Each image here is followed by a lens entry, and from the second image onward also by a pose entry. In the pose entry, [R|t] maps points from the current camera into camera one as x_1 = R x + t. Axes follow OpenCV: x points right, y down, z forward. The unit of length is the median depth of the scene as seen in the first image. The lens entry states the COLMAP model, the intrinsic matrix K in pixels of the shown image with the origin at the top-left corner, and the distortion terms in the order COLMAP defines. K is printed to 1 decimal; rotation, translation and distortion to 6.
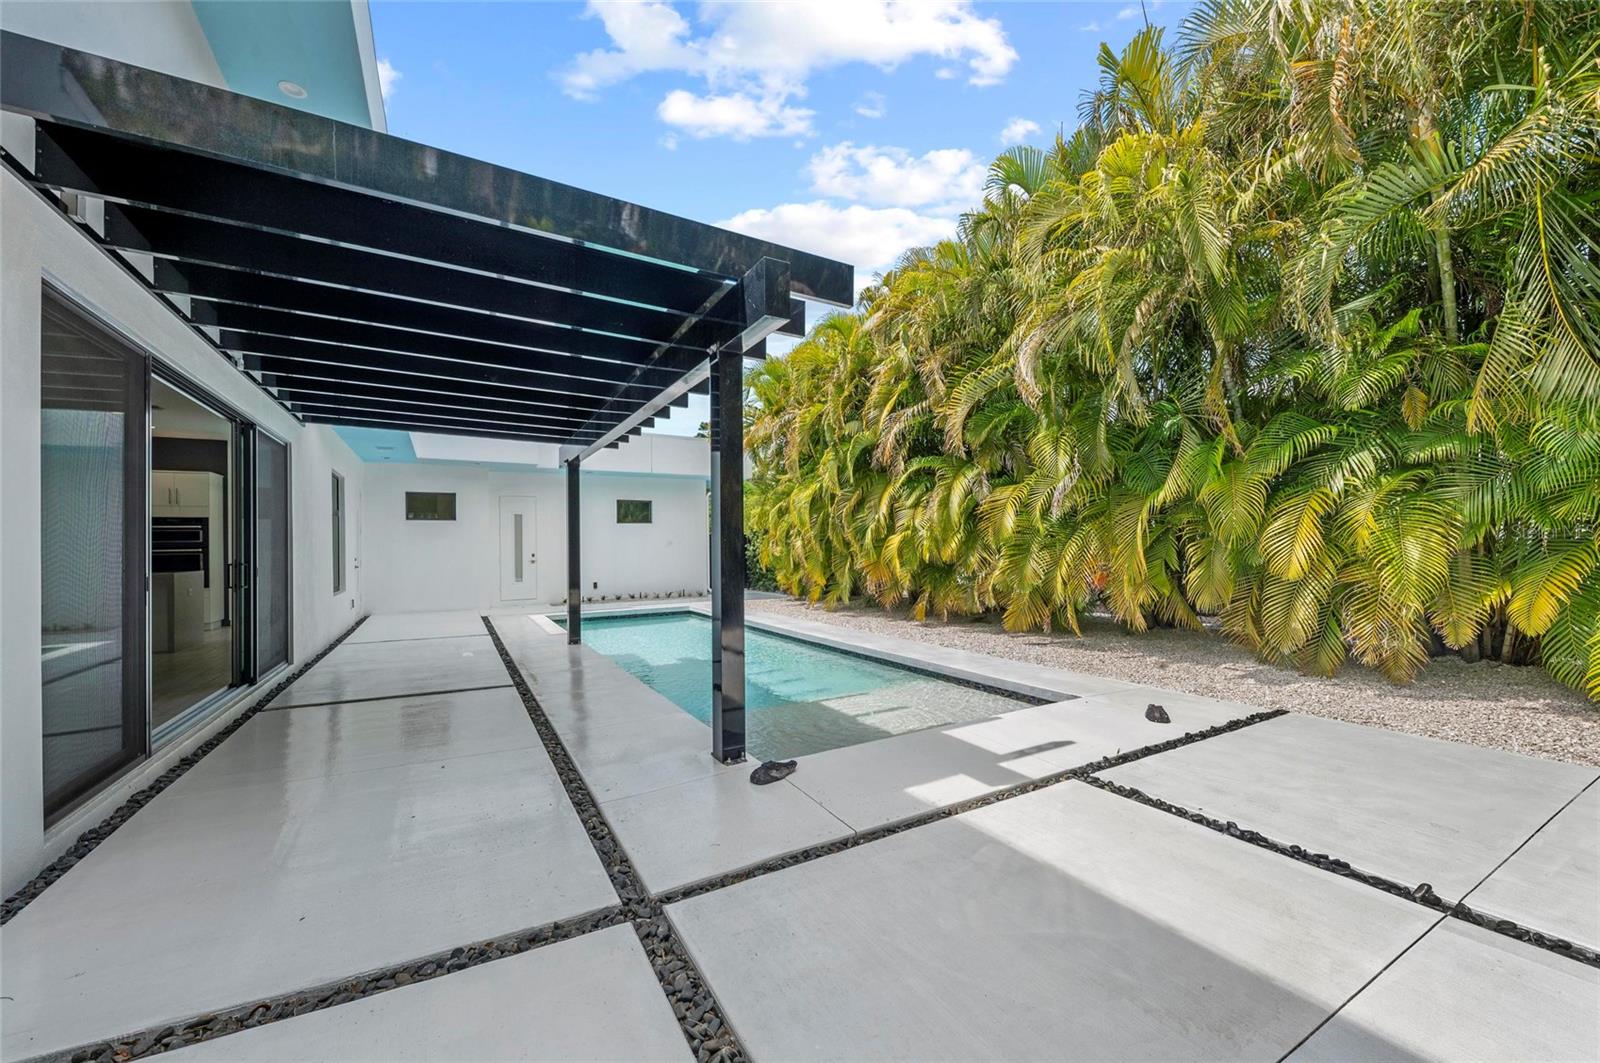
lens RADIAL K [[622.7, 0, 804.2], [0, 622.7, 539.5], [0, 0, 1]] dist [0.014735, -0.003743]
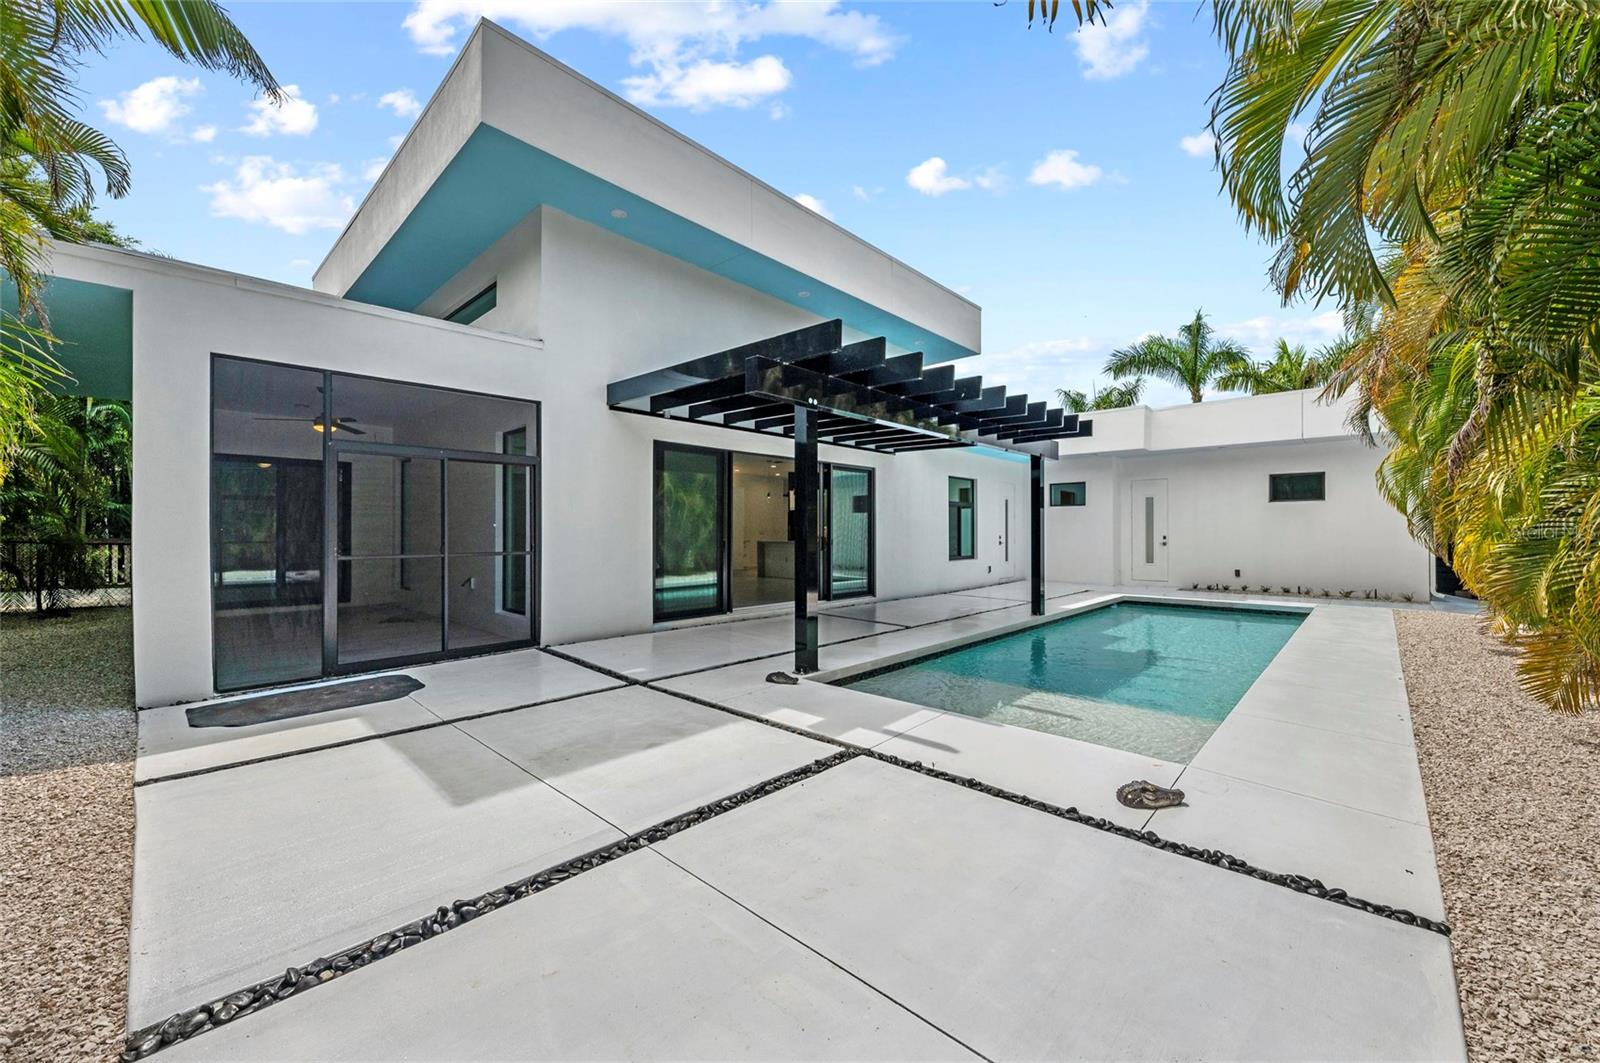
lens RADIAL K [[622.7, 0, 804.2], [0, 622.7, 539.5], [0, 0, 1]] dist [0.014735, -0.003743]
pose [[0.269391, 0.020903, -0.962804, 1.297653], [0.009902, 0.999651, 0.024473, -0.010518], [0.962980, -0.016126, 0.269090, 0.573447]]
